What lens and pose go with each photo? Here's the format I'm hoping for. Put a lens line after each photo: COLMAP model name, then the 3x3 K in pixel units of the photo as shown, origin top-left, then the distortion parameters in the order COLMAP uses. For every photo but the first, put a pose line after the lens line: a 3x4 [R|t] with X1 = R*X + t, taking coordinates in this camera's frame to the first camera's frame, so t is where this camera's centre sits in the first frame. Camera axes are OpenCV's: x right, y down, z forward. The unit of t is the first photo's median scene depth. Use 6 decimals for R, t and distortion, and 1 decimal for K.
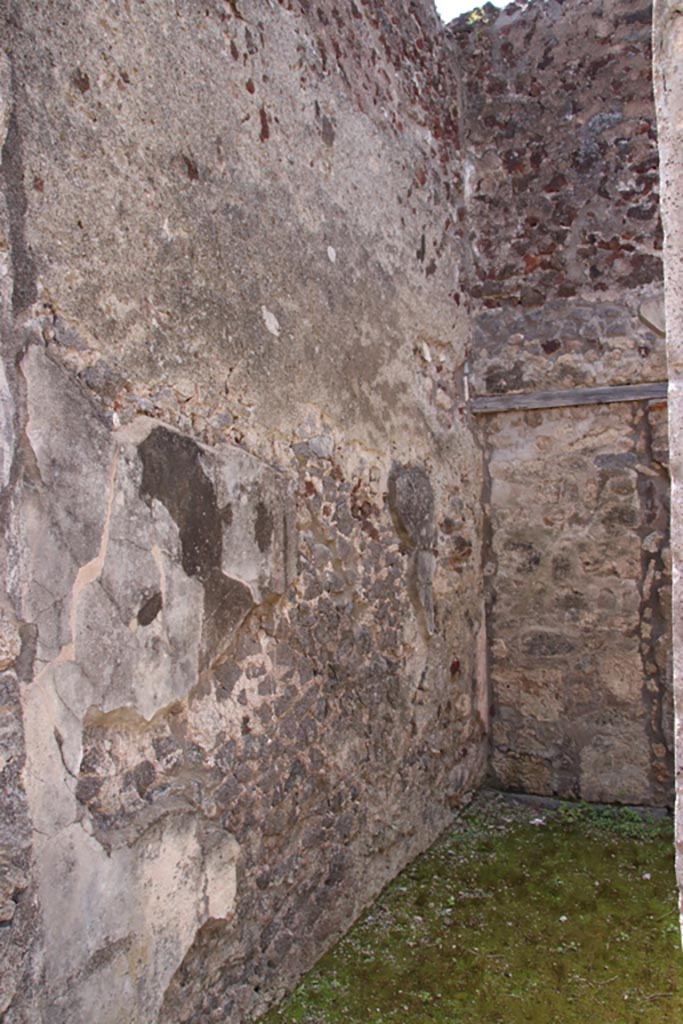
lens RADIAL K [[859.4, 0, 347.1], [0, 859.4, 524.6], [0, 0, 1]] dist [-0.150685, 0.152652]
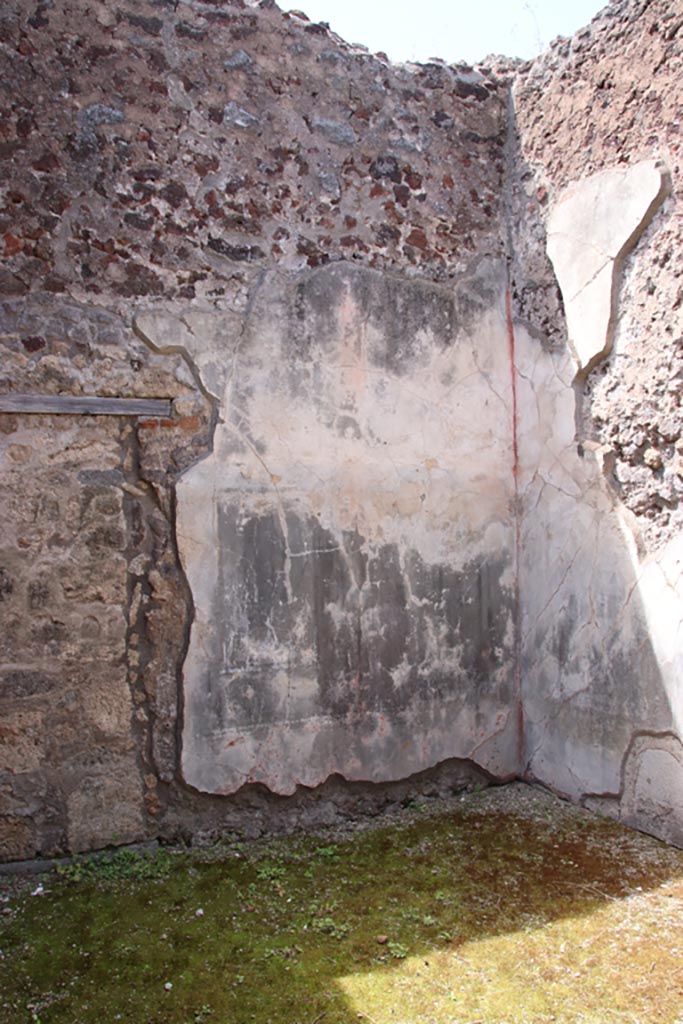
lens RADIAL K [[859.4, 0, 347.1], [0, 859.4, 524.6], [0, 0, 1]] dist [-0.150685, 0.152652]
pose [[0.625949, 0.016506, 0.779689, -0.239510], [0.002294, 0.999733, -0.023006, -0.001872], [-0.779861, 0.016190, 0.625744, 0.209051]]
